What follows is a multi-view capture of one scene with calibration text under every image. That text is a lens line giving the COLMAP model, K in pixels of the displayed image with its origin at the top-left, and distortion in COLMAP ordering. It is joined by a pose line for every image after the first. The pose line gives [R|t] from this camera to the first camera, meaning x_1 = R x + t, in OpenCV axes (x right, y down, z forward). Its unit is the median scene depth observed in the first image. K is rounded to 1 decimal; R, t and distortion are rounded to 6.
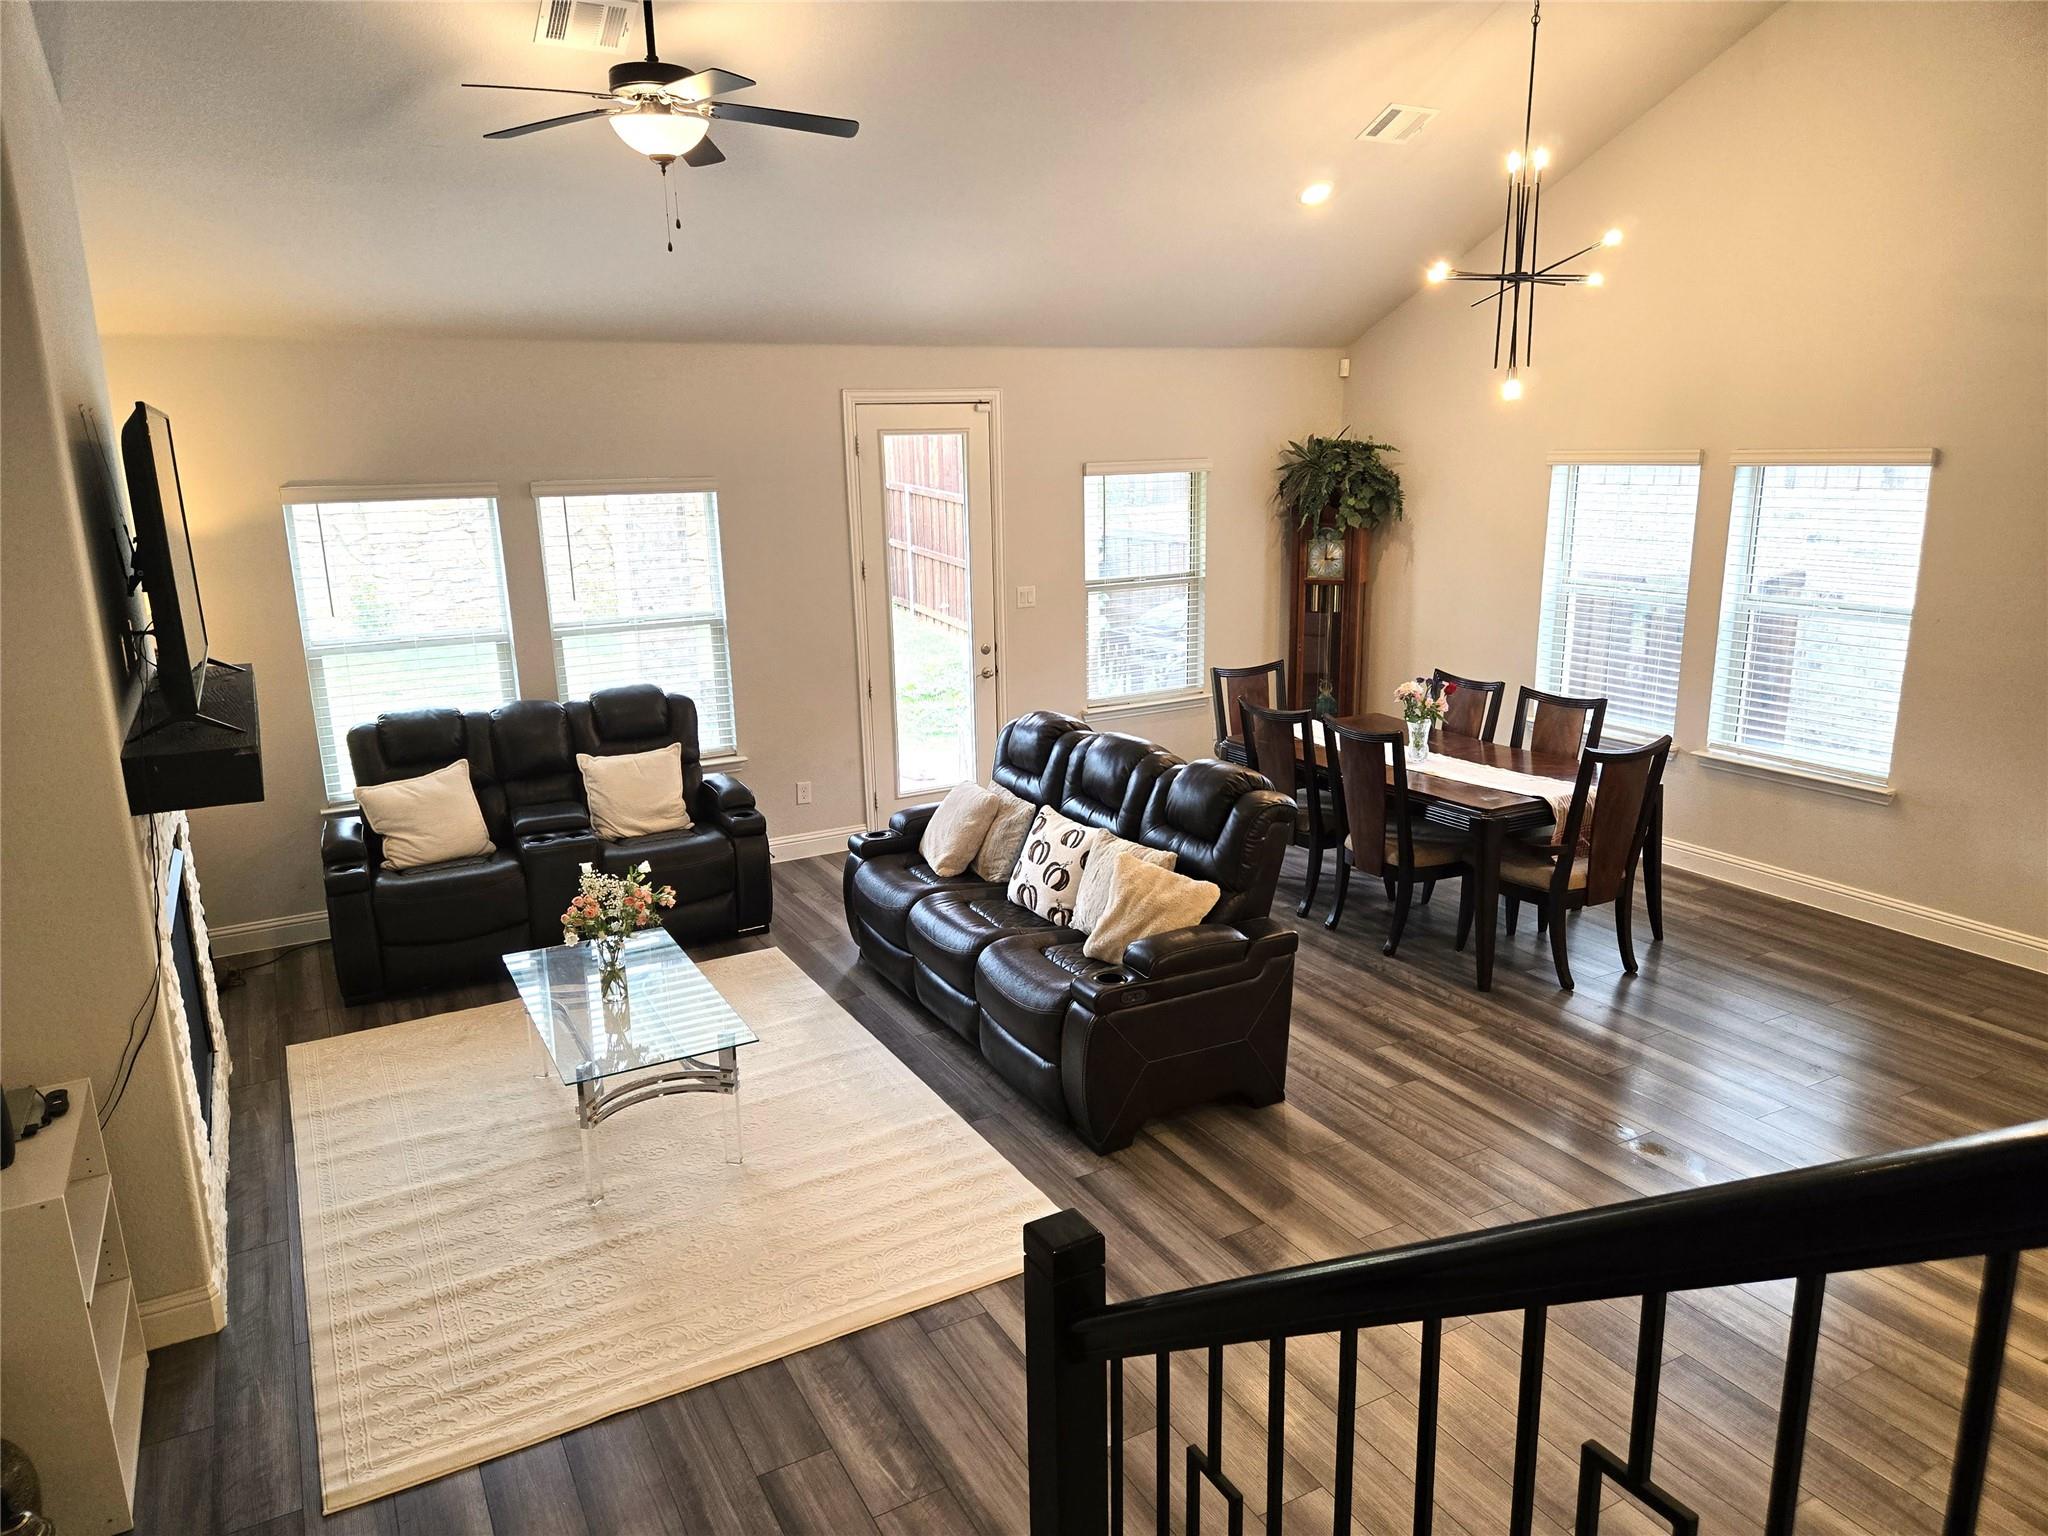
lens RADIAL K [[1369.0, 0, 995.7], [0, 1369.0, 778.3], [0, 0, 1]] dist [0.066827, -0.050784]
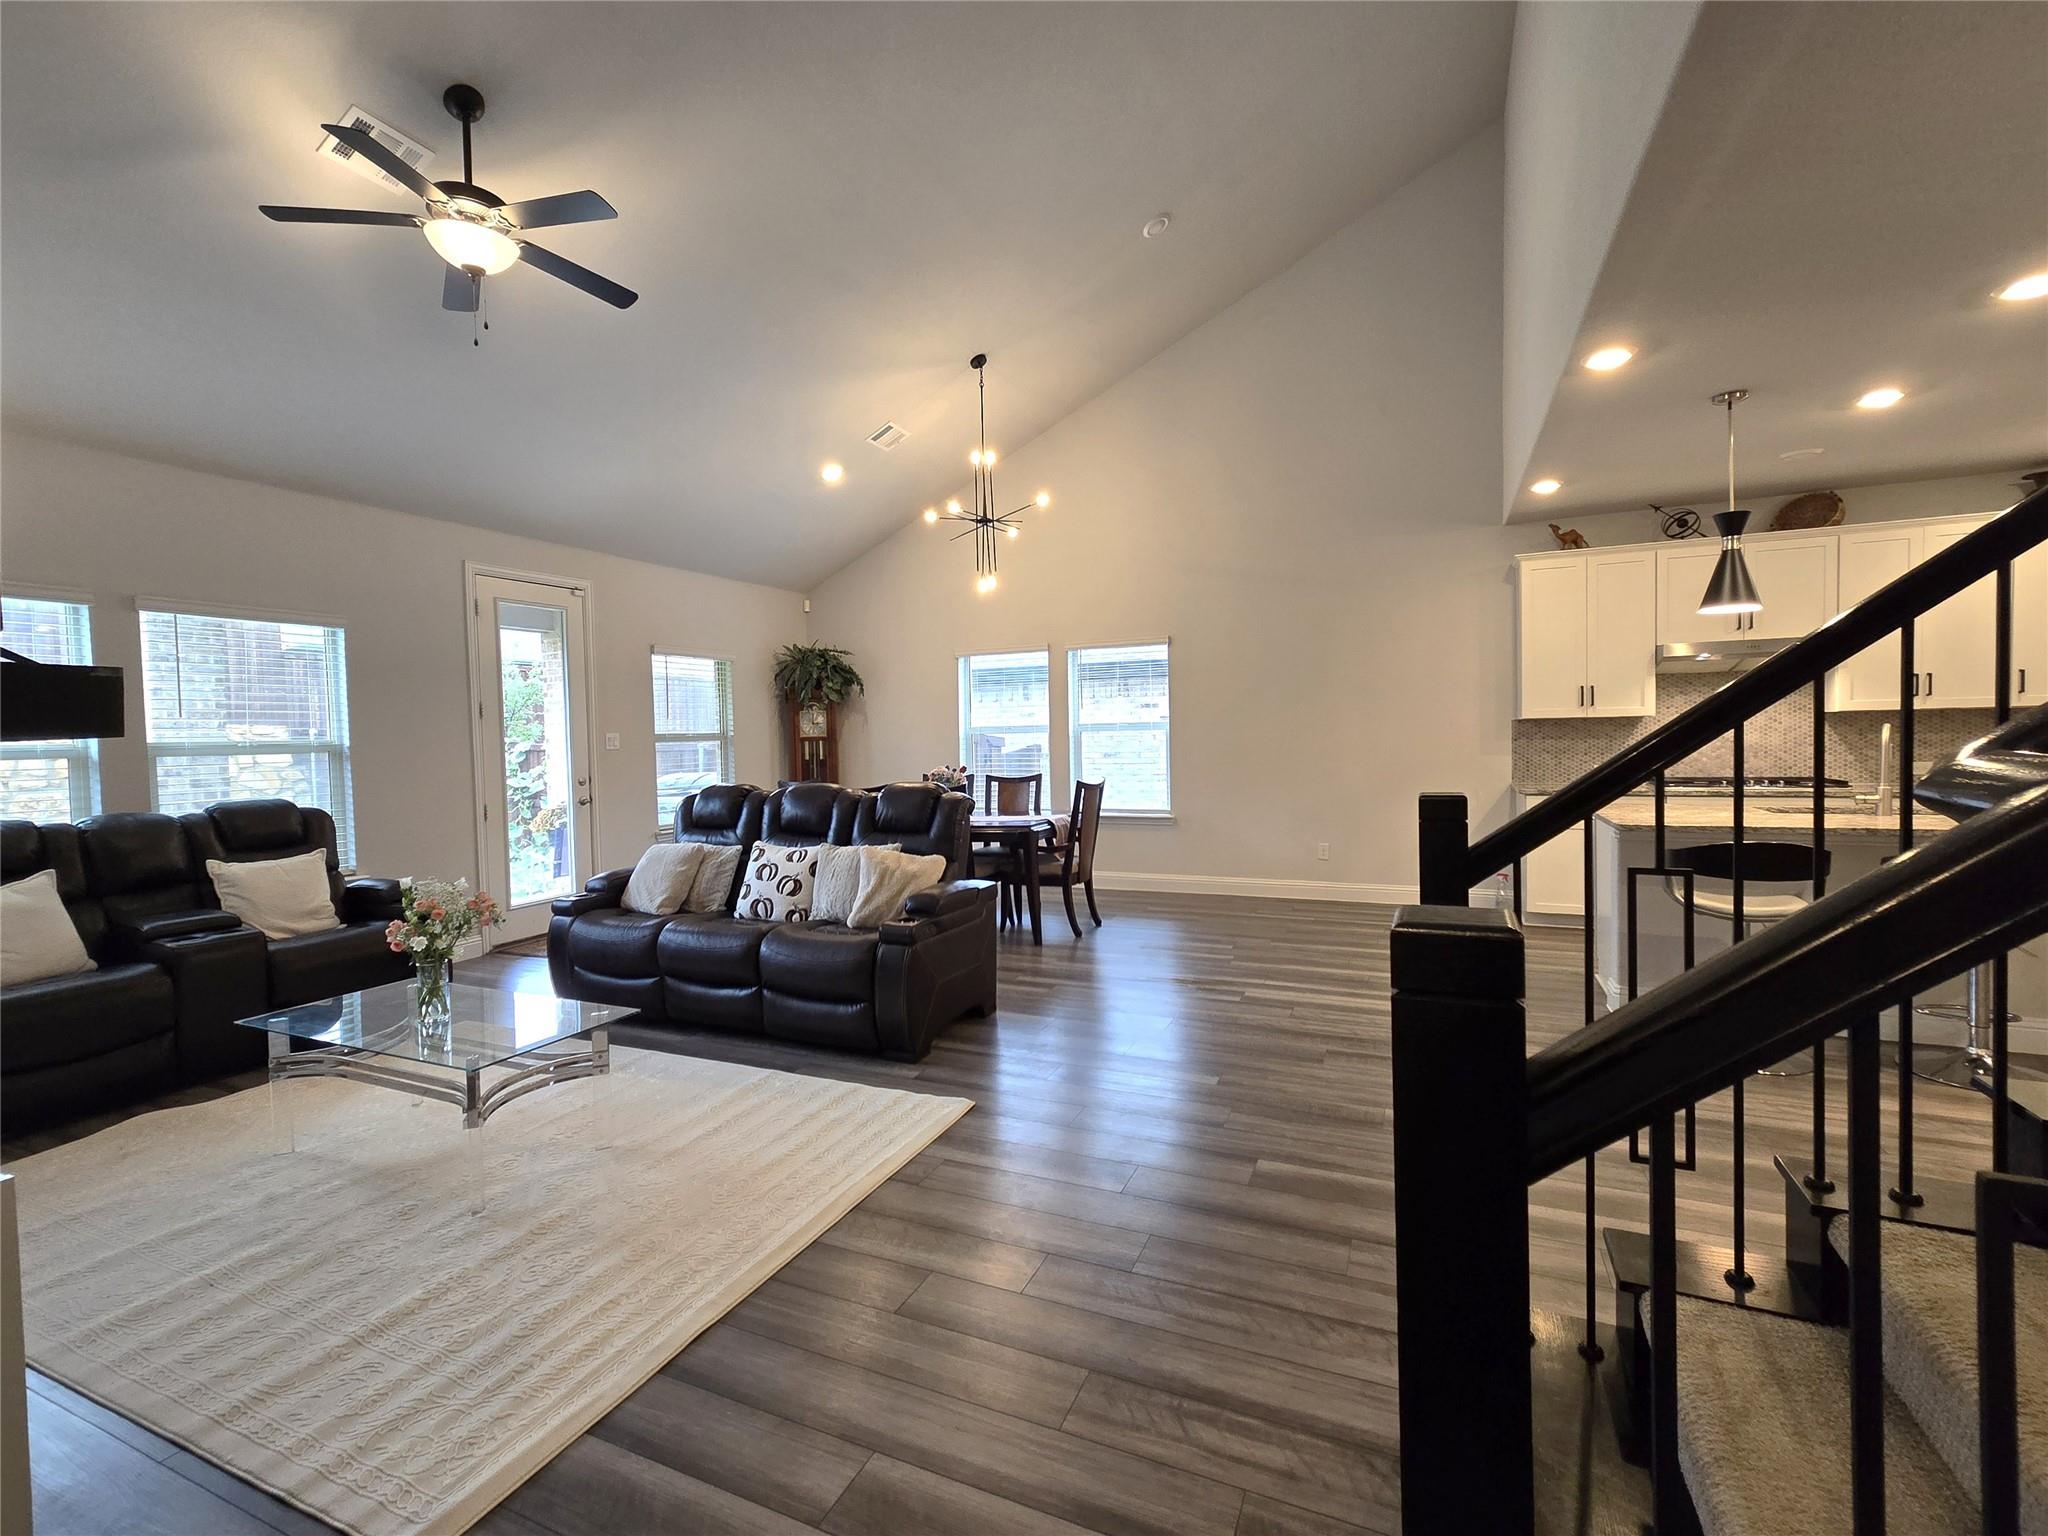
lens RADIAL K [[920.1, 0, 1018.7], [0, 920.1, 762.5], [0, 0, 1]] dist [0.002436, 0.000704]
pose [[0.789726, -0.011996, 0.613342, -0.280641], [0.151528, 0.972643, -0.176081, 0.129371], [-0.594451, 0.231994, 0.769939, 0.172739]]
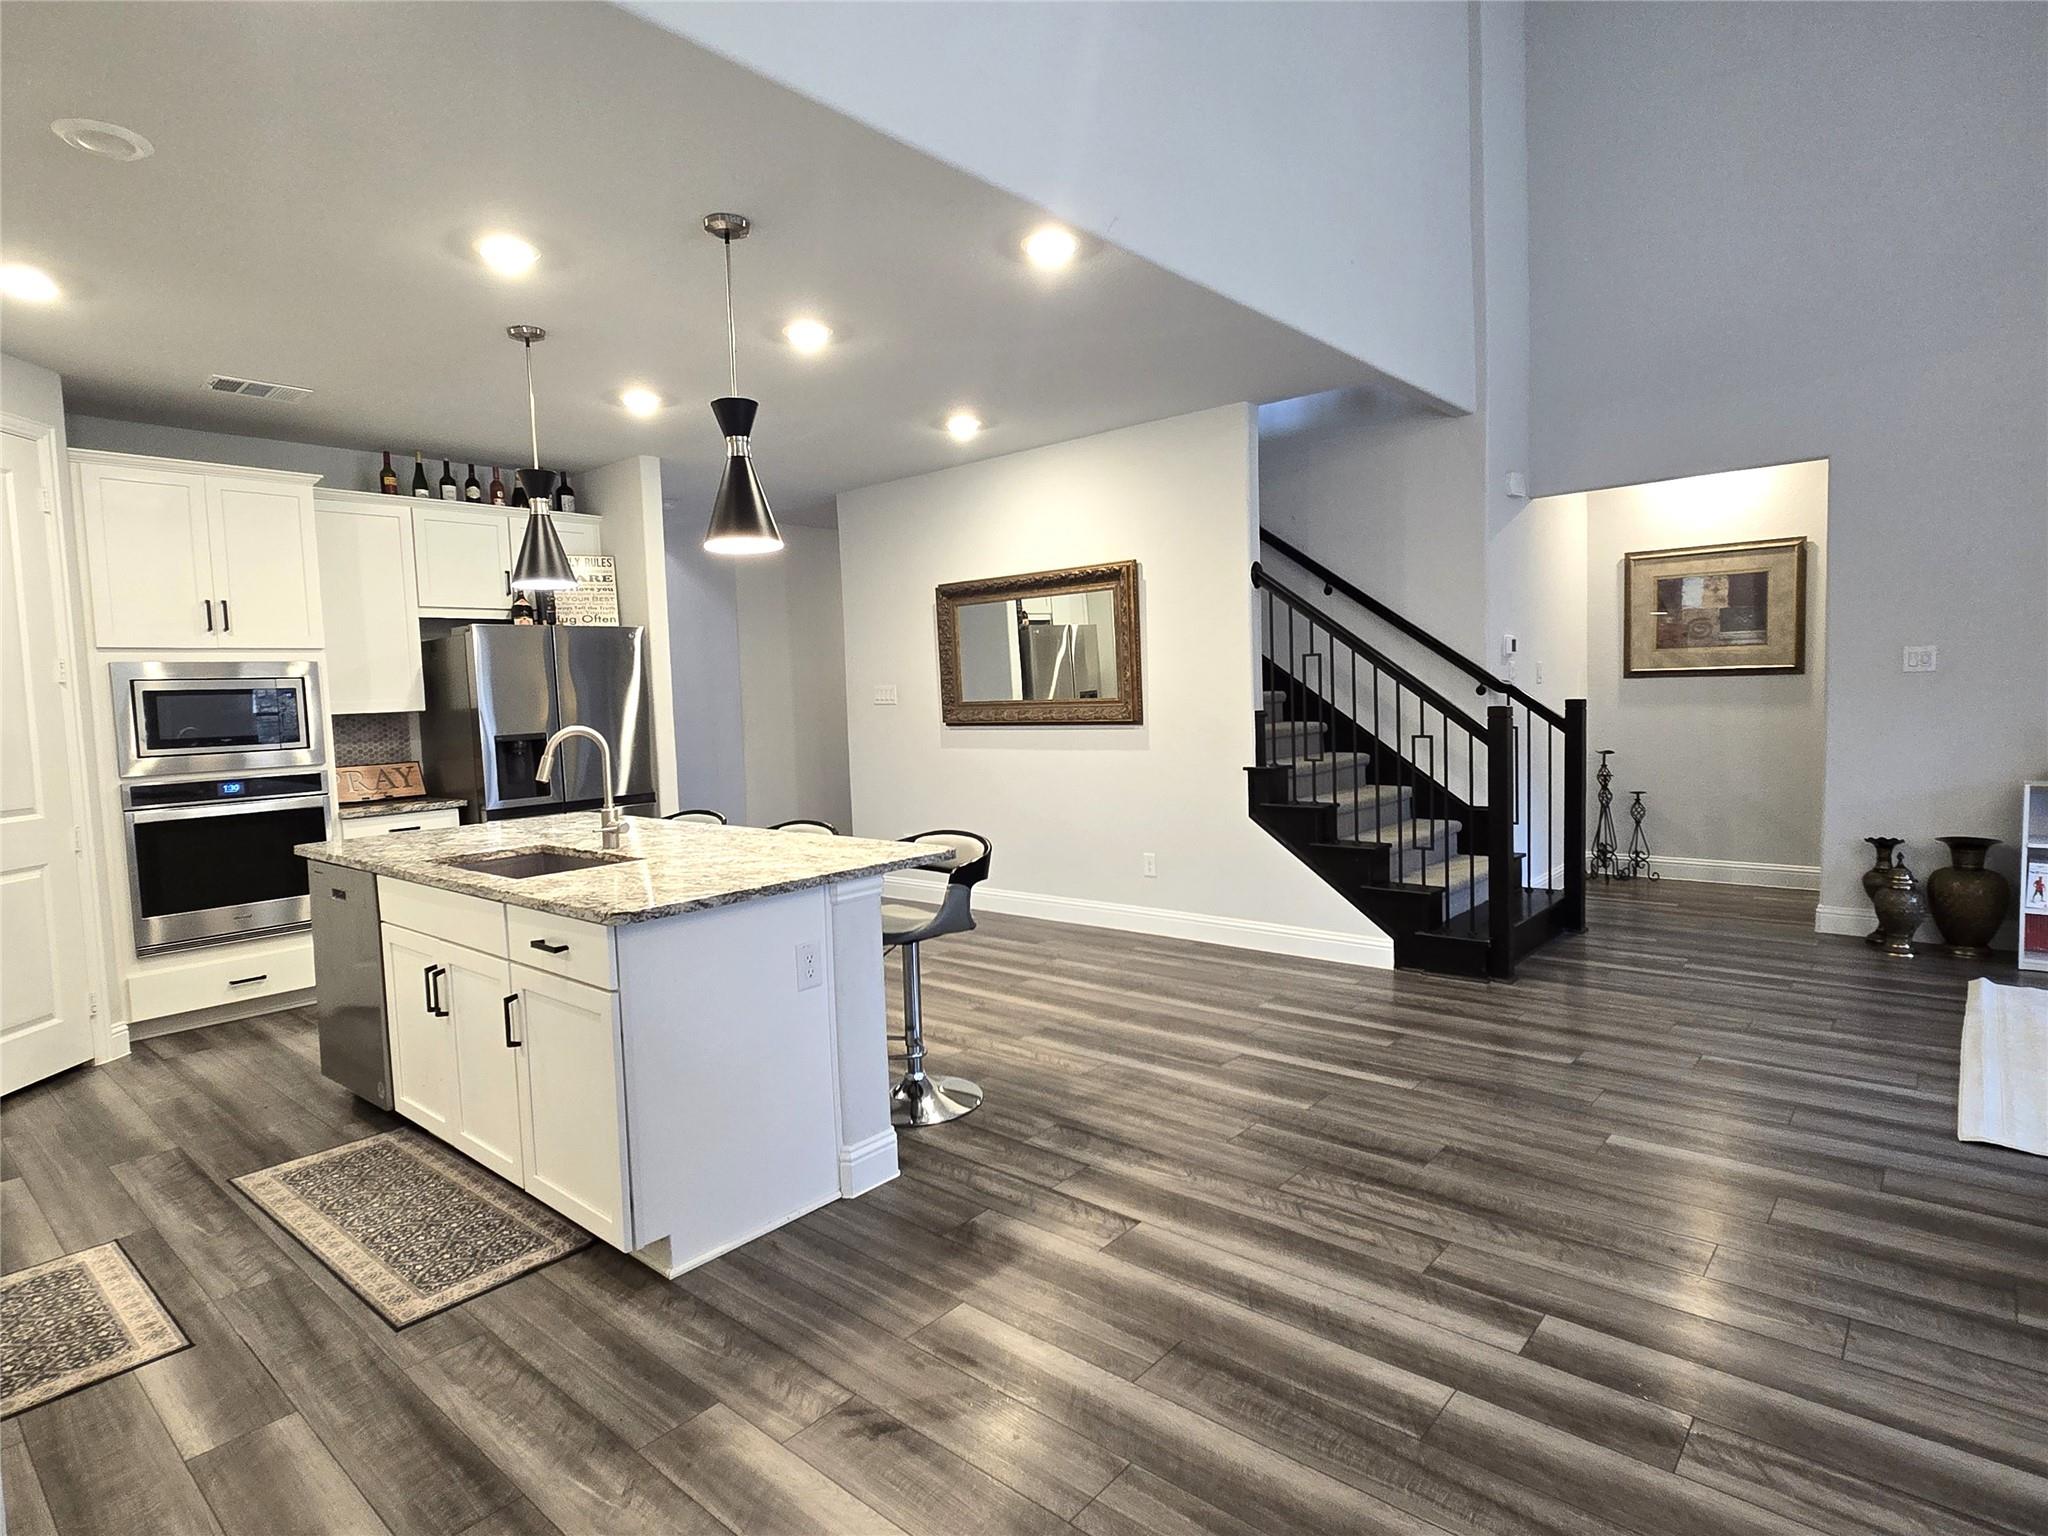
lens RADIAL K [[1094.4, 0, 1024.1], [0, 1094.4, 764.4], [0, 0, 1]] dist [0.001390, 0.001251]
pose [[-0.930836, 0.085972, -0.355181, 0.642567], [-0.026123, 0.953792, 0.299329, -0.087731], [0.364503, 0.287905, -0.885578, 0.934844]]
